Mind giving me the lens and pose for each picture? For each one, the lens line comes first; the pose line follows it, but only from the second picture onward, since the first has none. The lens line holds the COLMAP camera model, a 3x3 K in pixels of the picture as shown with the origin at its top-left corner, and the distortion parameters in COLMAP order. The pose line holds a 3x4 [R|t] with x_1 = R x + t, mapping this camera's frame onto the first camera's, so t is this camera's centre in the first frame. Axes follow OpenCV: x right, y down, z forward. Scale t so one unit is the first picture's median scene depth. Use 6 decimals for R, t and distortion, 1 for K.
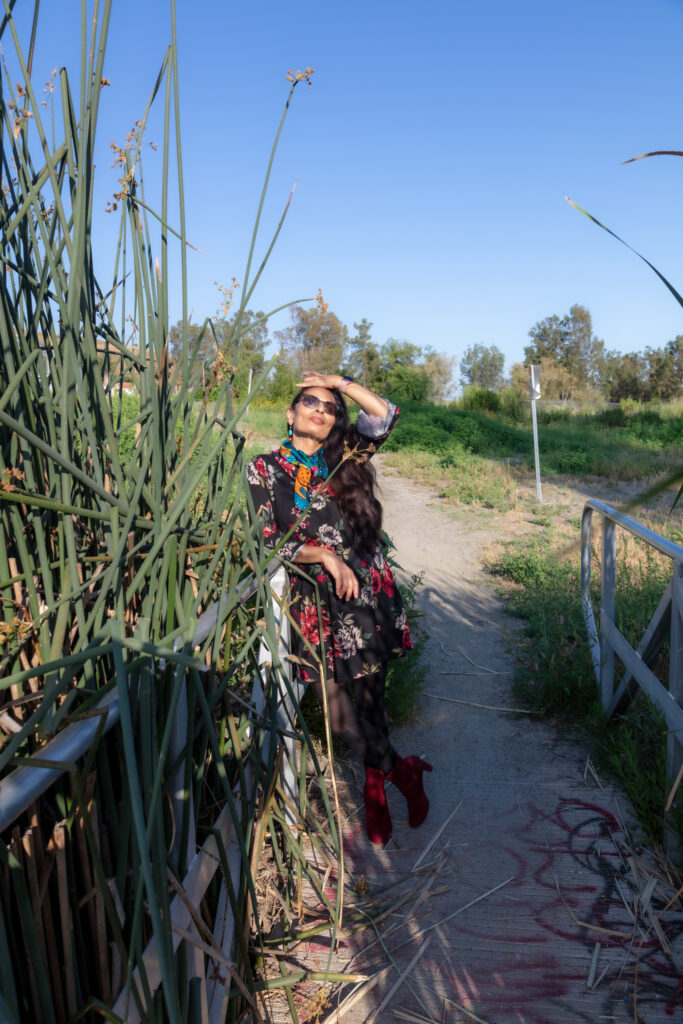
lens RADIAL K [[702.3, 0, 341.5], [0, 702.3, 512.0], [0, 0, 1]] dist [0.003977, -0.002280]
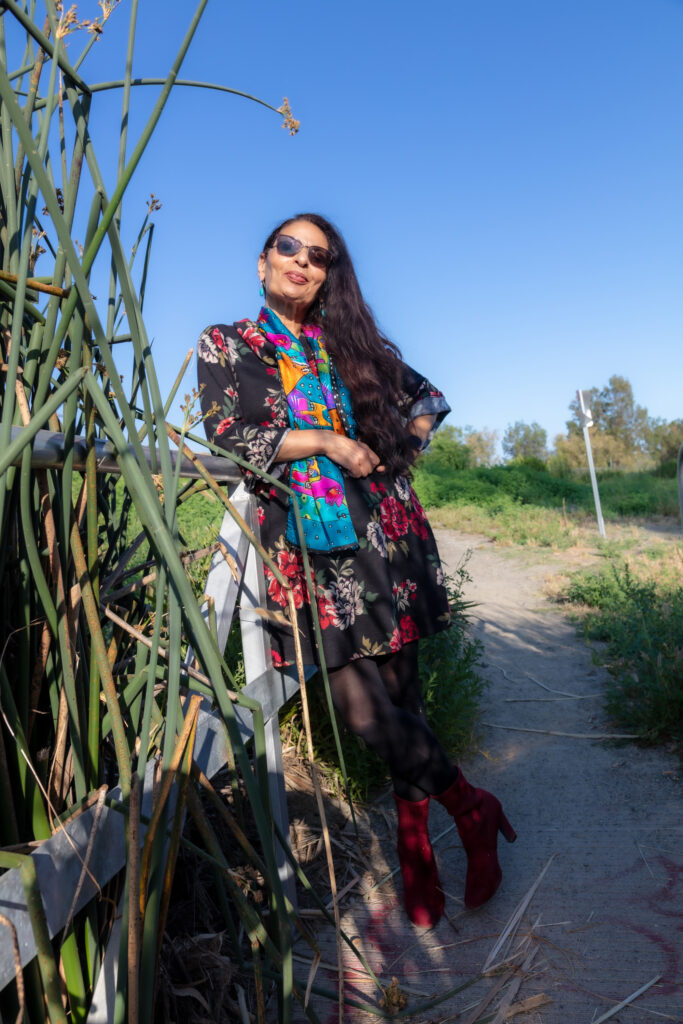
lens RADIAL K [[695.9, 0, 347.0], [0, 695.9, 504.1], [0, 0, 1]] dist [0.004100, -0.001576]
pose [[0.996576, -0.057721, -0.059202, 0.029063], [0.048232, 0.987390, -0.150781, 0.132647], [0.067158, 0.147409, 0.986793, 0.227695]]
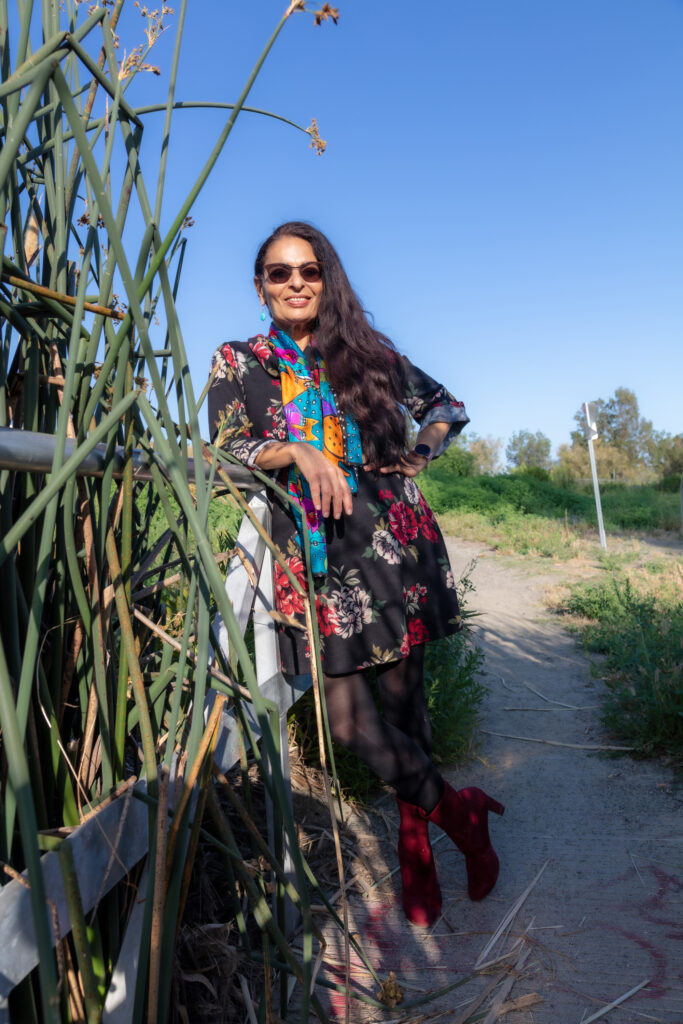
lens RADIAL K [[695.9, 0, 347.0], [0, 695.9, 504.1], [0, 0, 1]] dist [0.004100, -0.001576]
pose [[0.997863, -0.023041, -0.061148, 0.022474], [0.013394, 0.988023, -0.153726, 0.129776], [0.063957, 0.152578, 0.986220, 0.211877]]
